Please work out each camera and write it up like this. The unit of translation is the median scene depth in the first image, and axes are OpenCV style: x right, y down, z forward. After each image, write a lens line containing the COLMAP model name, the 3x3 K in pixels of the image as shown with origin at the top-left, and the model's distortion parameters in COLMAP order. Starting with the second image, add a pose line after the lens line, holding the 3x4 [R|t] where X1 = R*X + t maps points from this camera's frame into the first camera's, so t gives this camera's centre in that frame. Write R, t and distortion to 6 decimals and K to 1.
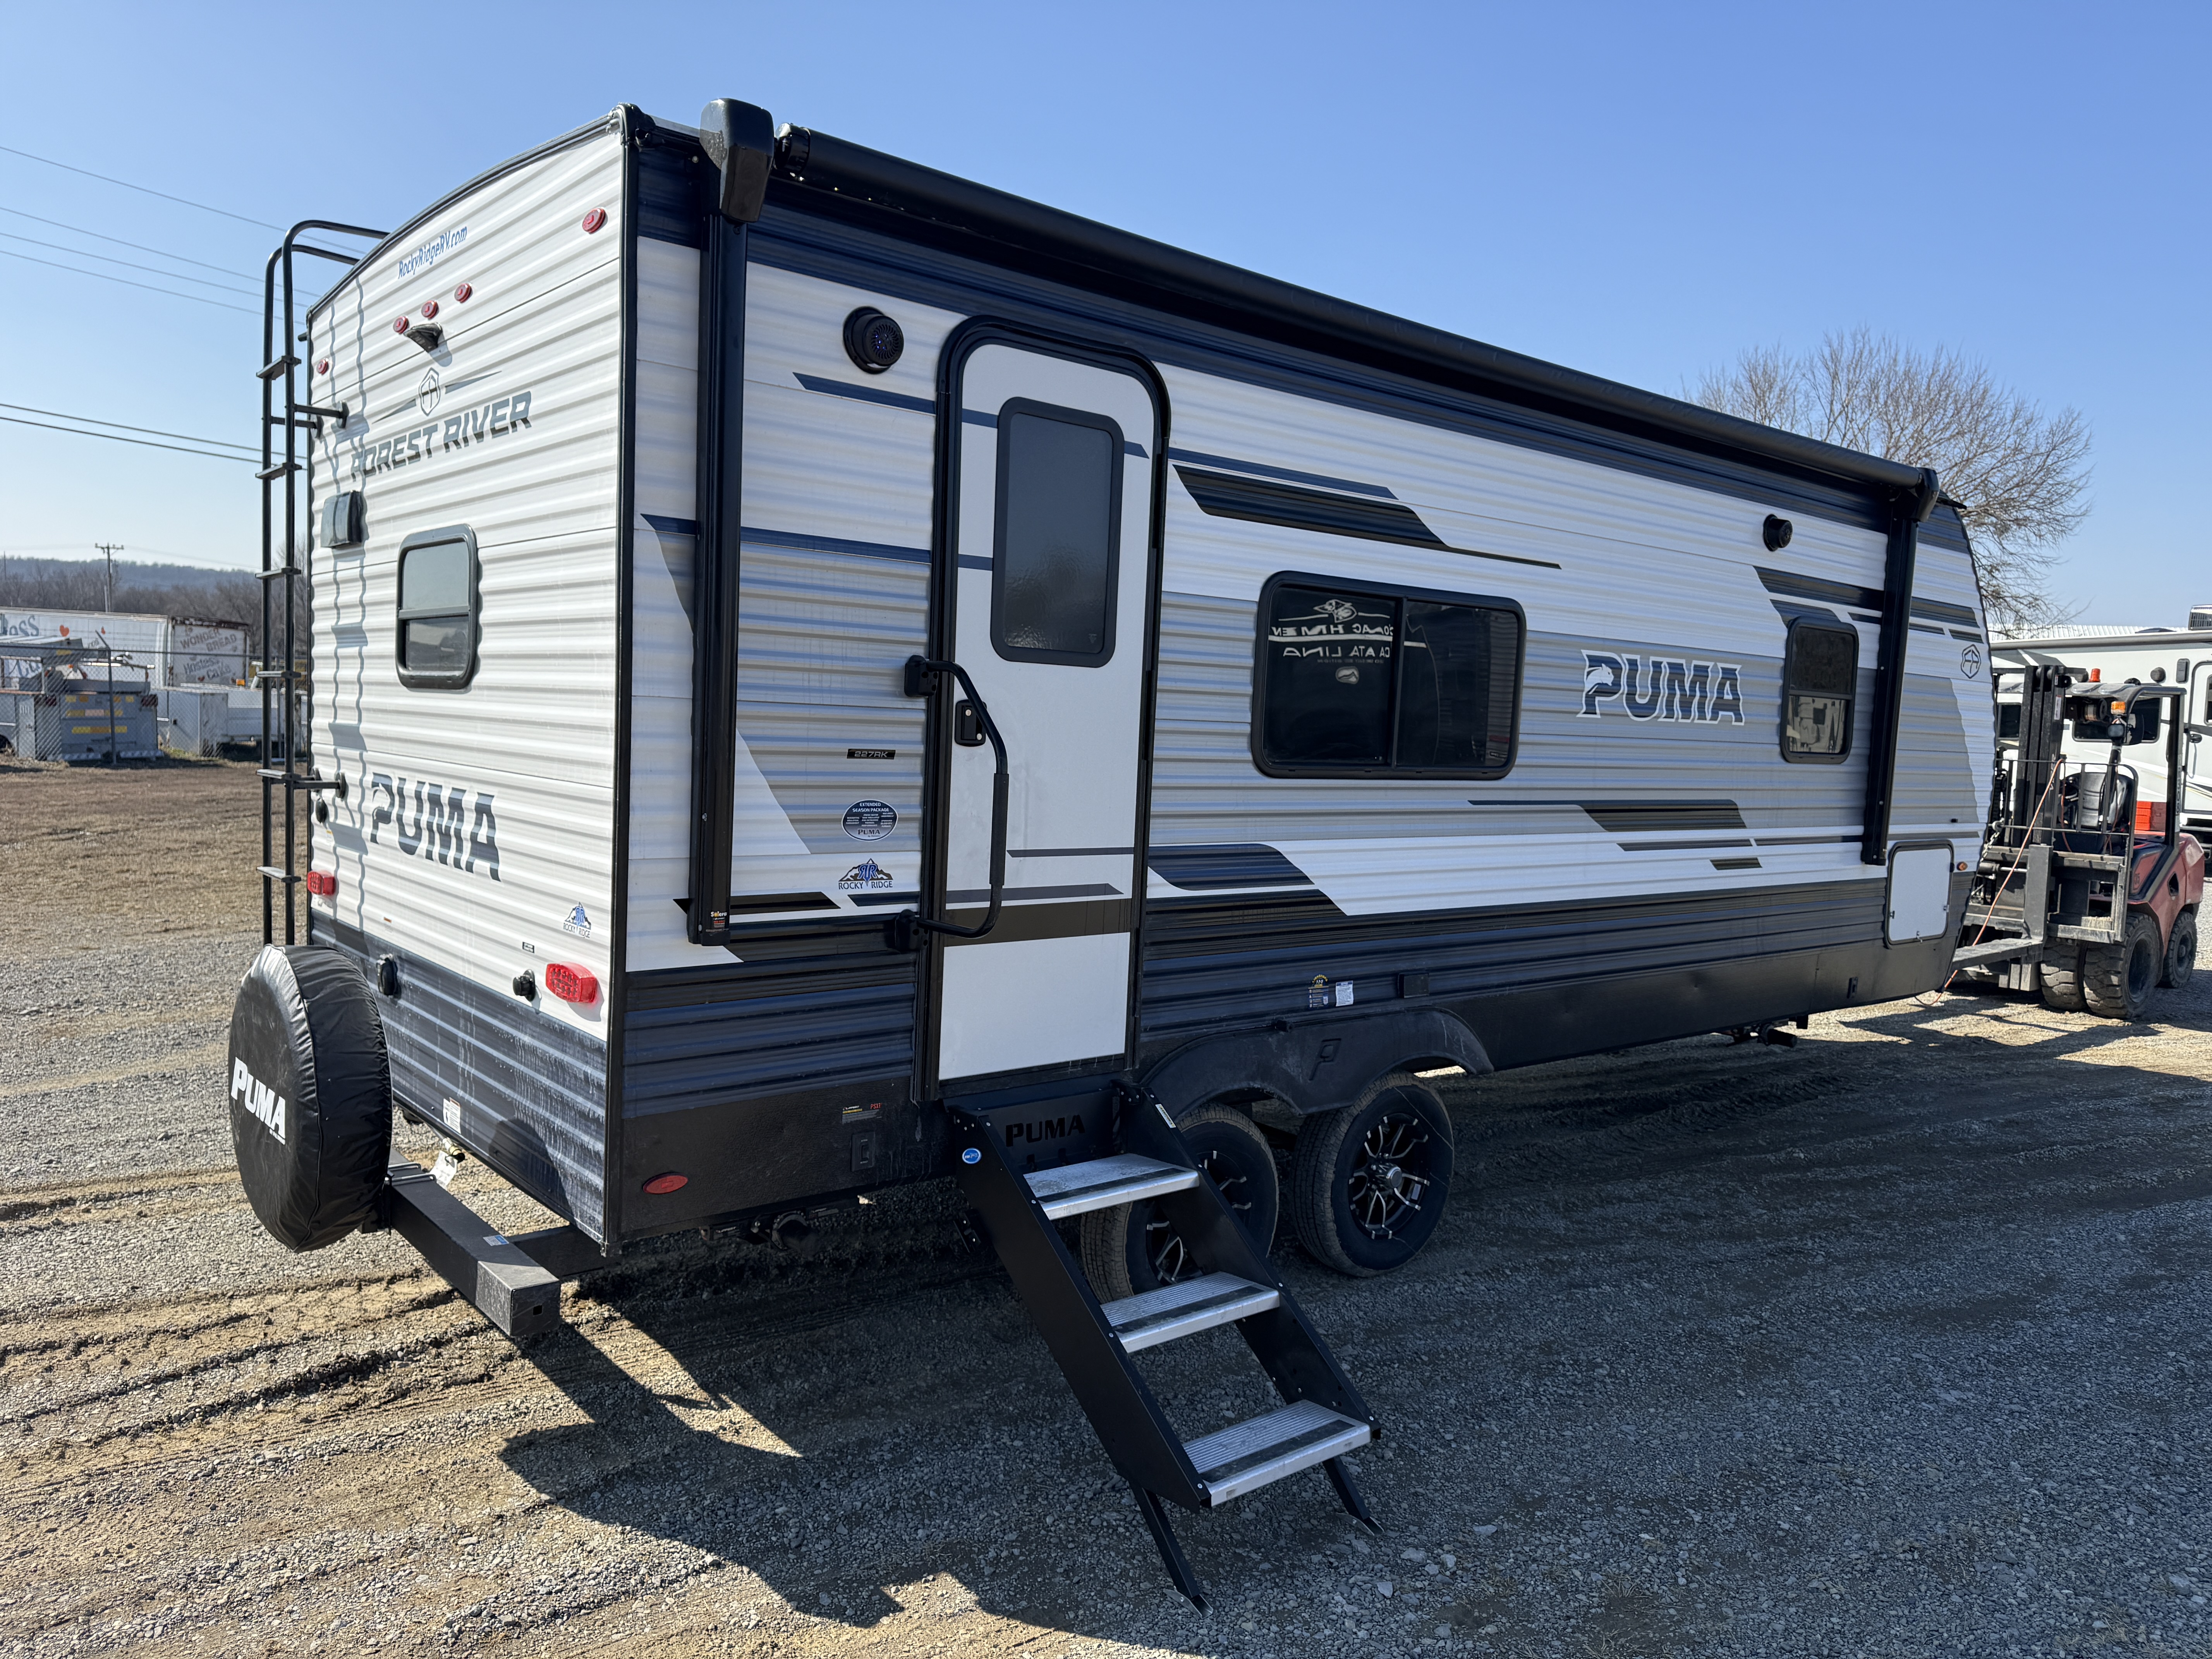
lens RADIAL K [[1544.2, 0, 1106.0], [0, 1544.2, 829.5], [0, 0, 1]] dist [0.116948, -0.151050]
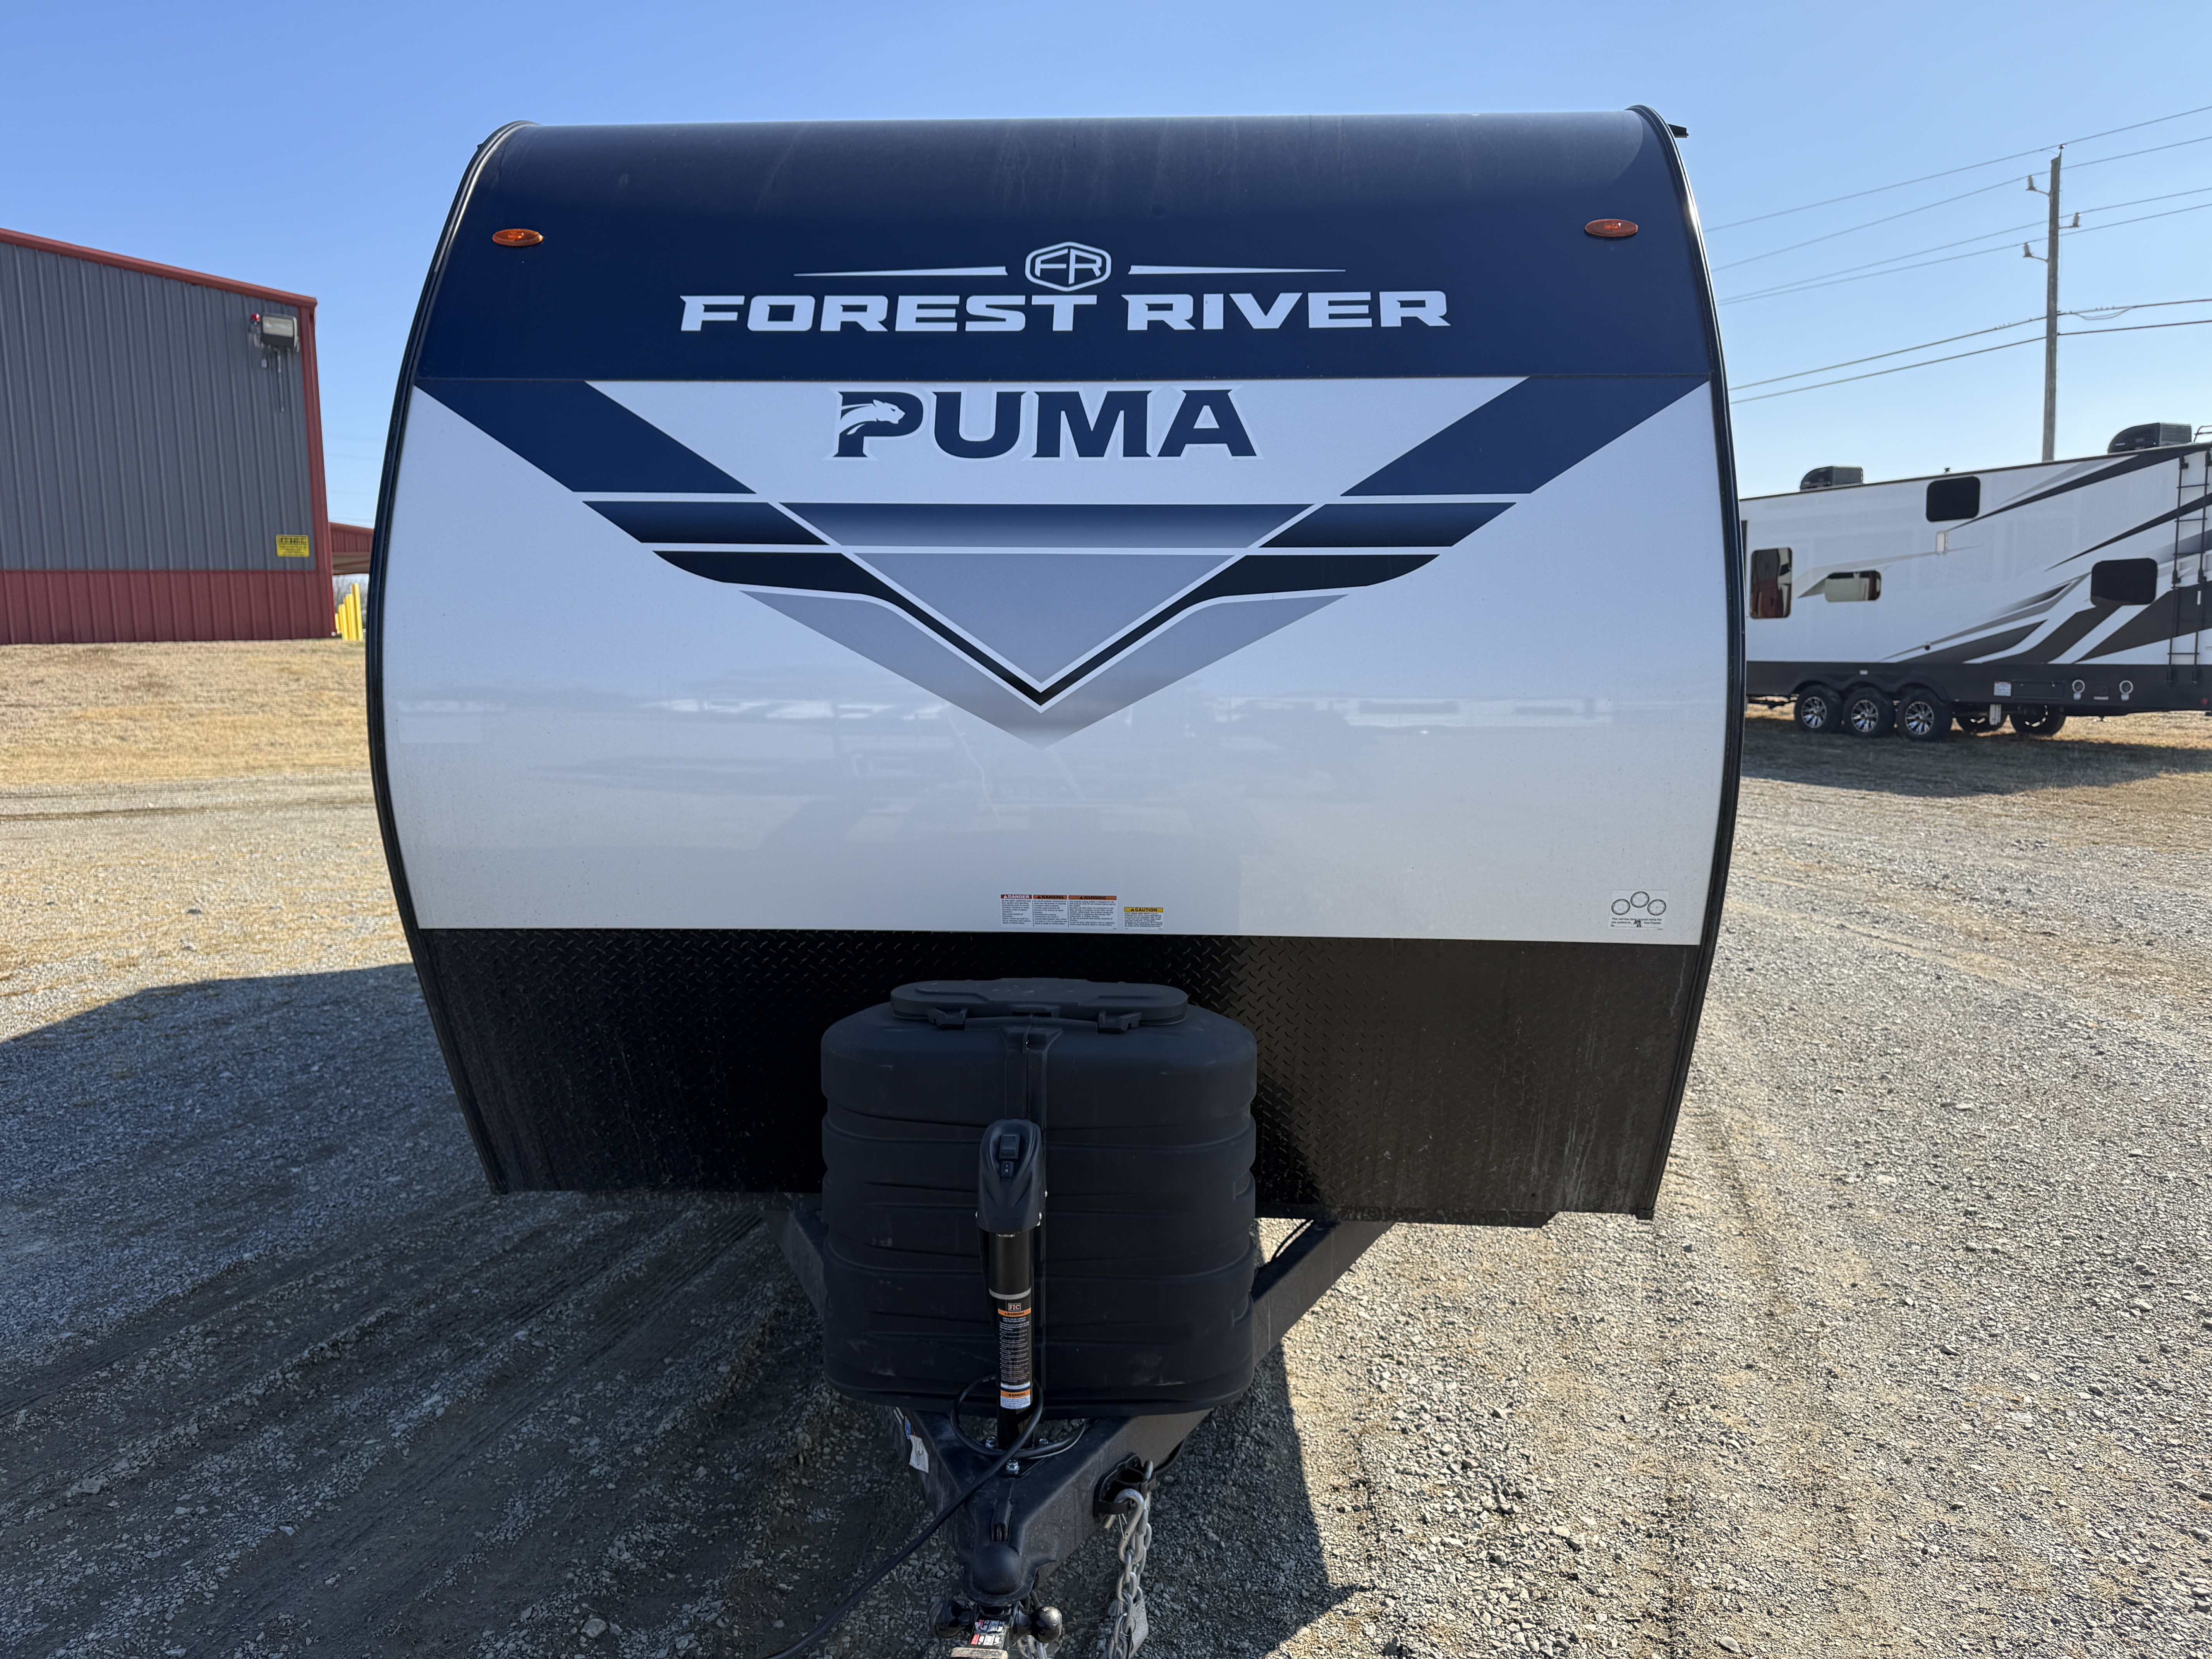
lens RADIAL K [[1544.2, 0, 1106.0], [0, 1544.2, 829.5], [0, 0, 1]] dist [0.116948, -0.151050]
pose [[-0.683681, 0.061283, -0.727203, 1.174253], [-0.080206, 0.984122, 0.158340, -0.134865], [0.725360, 0.166580, -0.667910, 2.271905]]
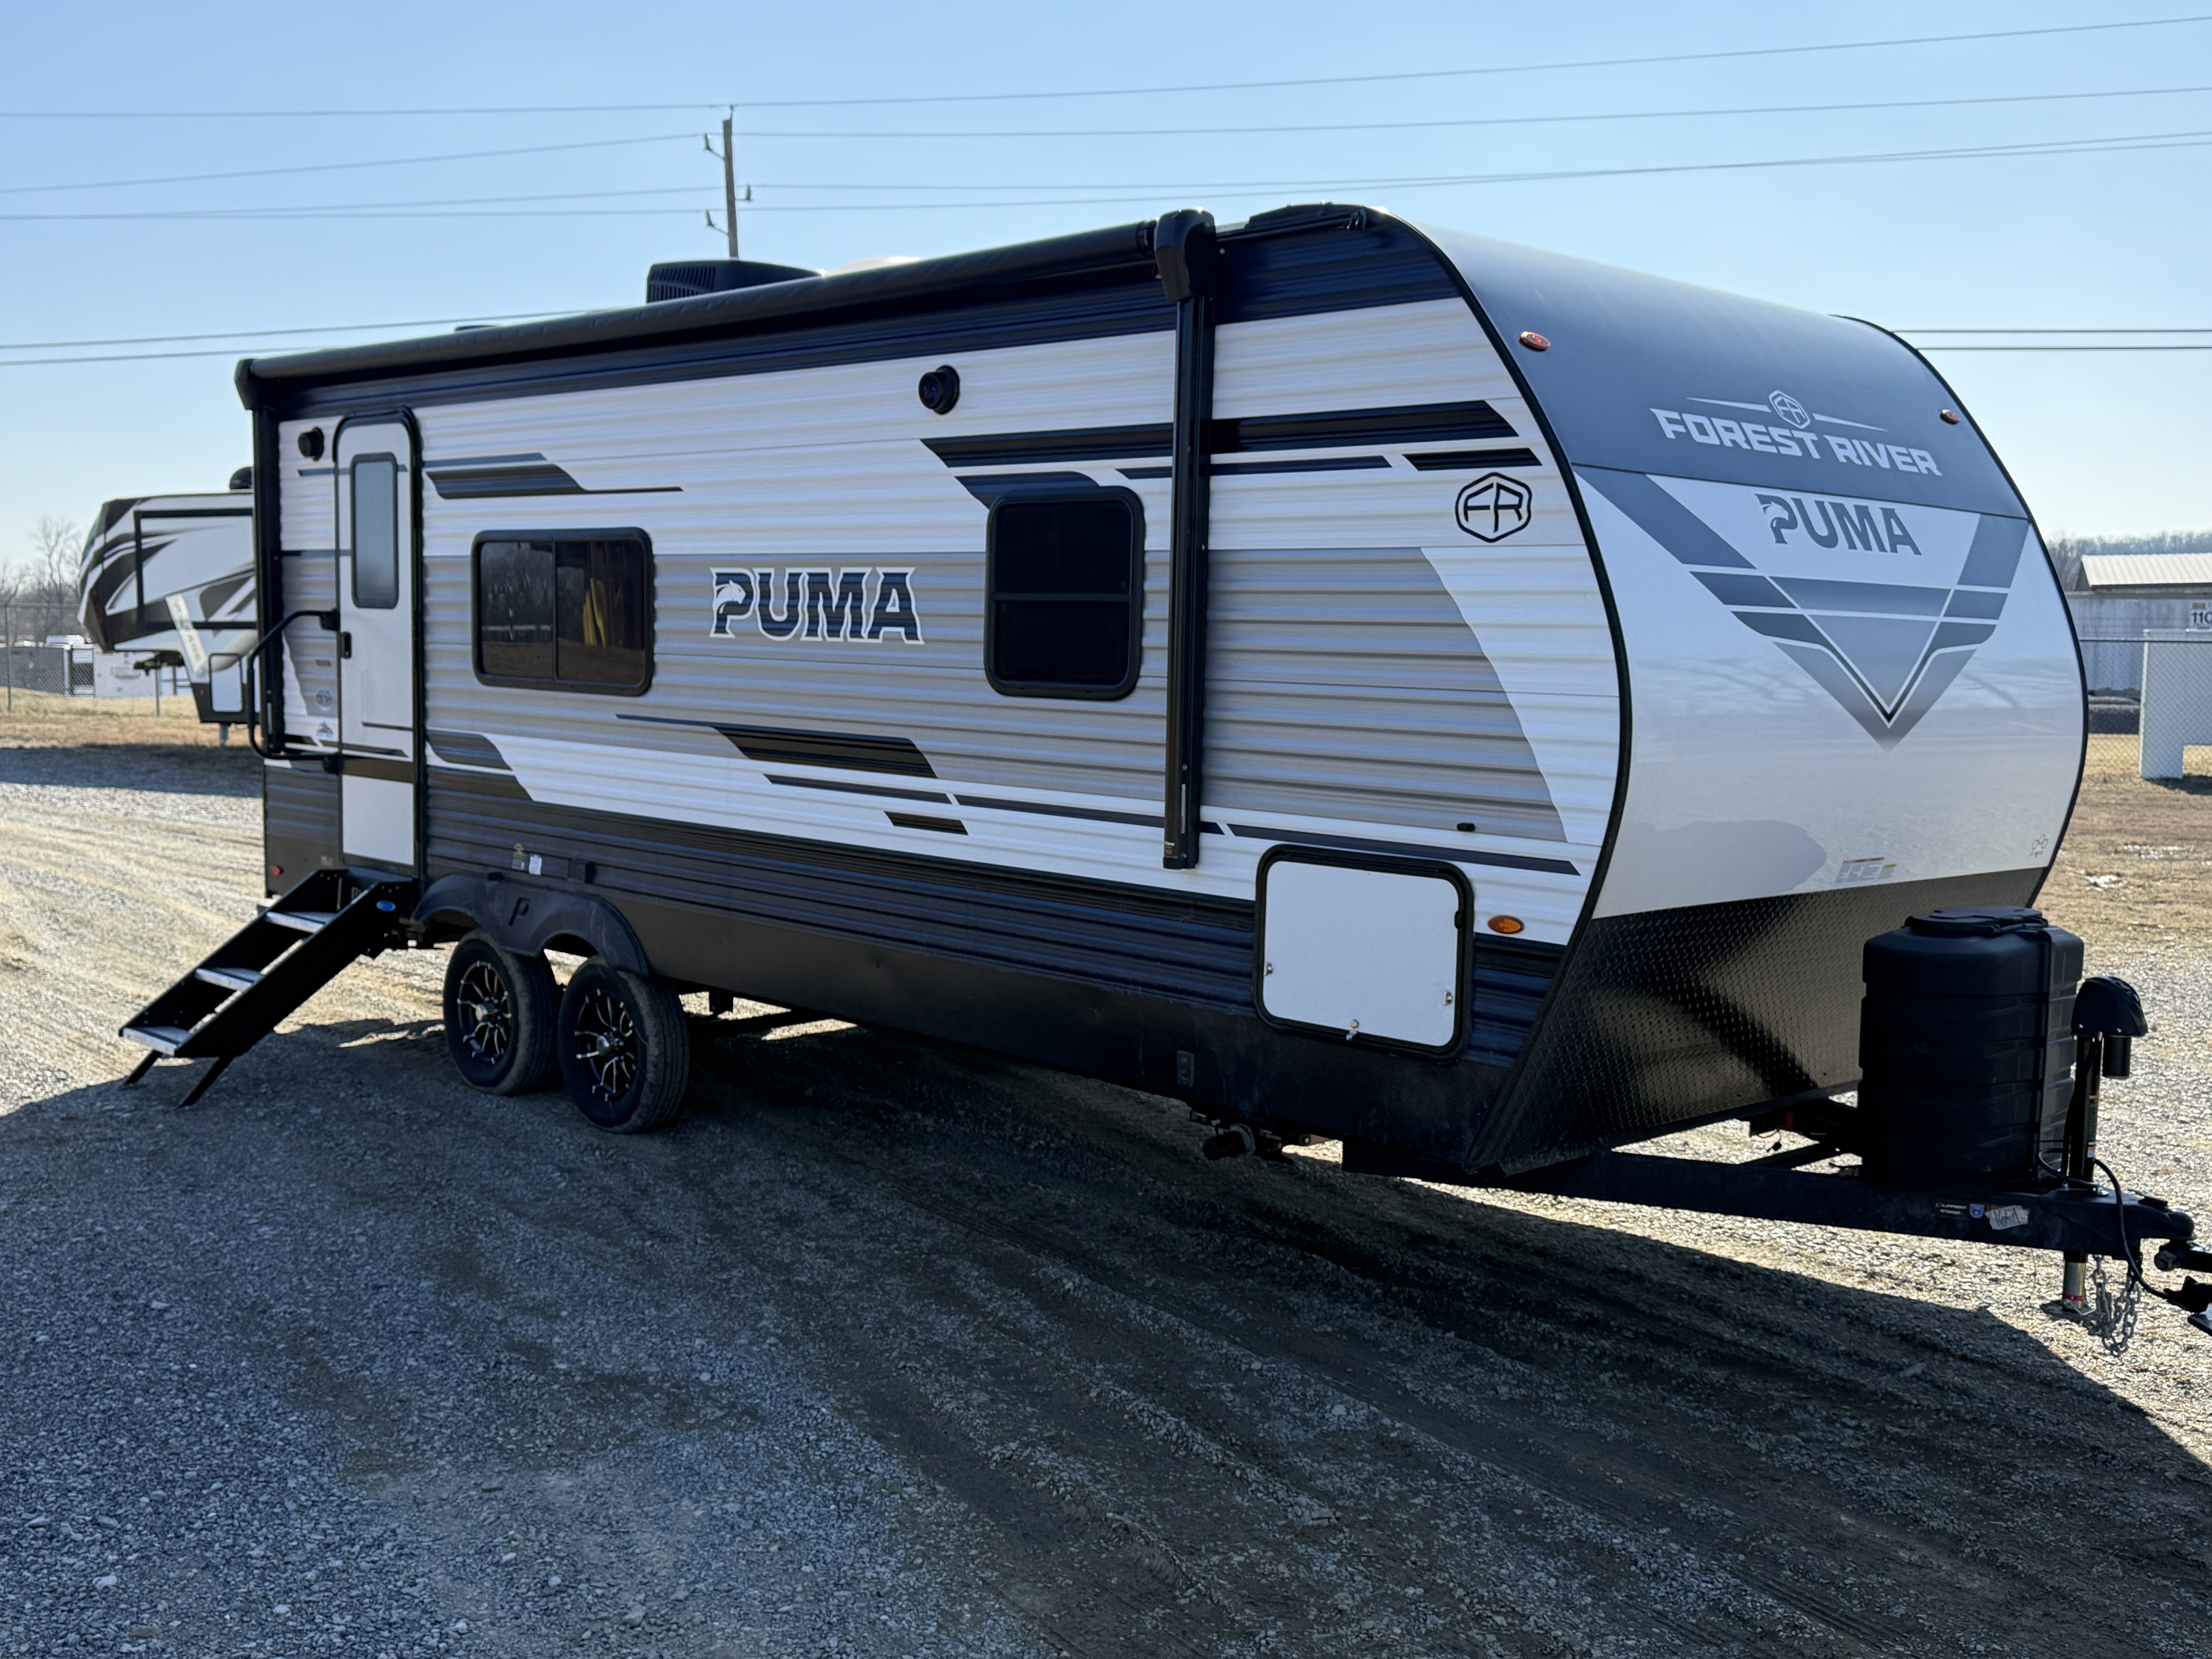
lens RADIAL K [[2218.7, 0, 1097.3], [0, 2218.7, 823.6], [0, 0, 1]] dist [0.248636, -0.599998]
pose [[0.066051, 0.043249, -0.996879, 1.979862], [-0.094112, 0.994877, 0.036926, -0.034881], [0.993368, 0.091379, 0.069782, 1.326163]]
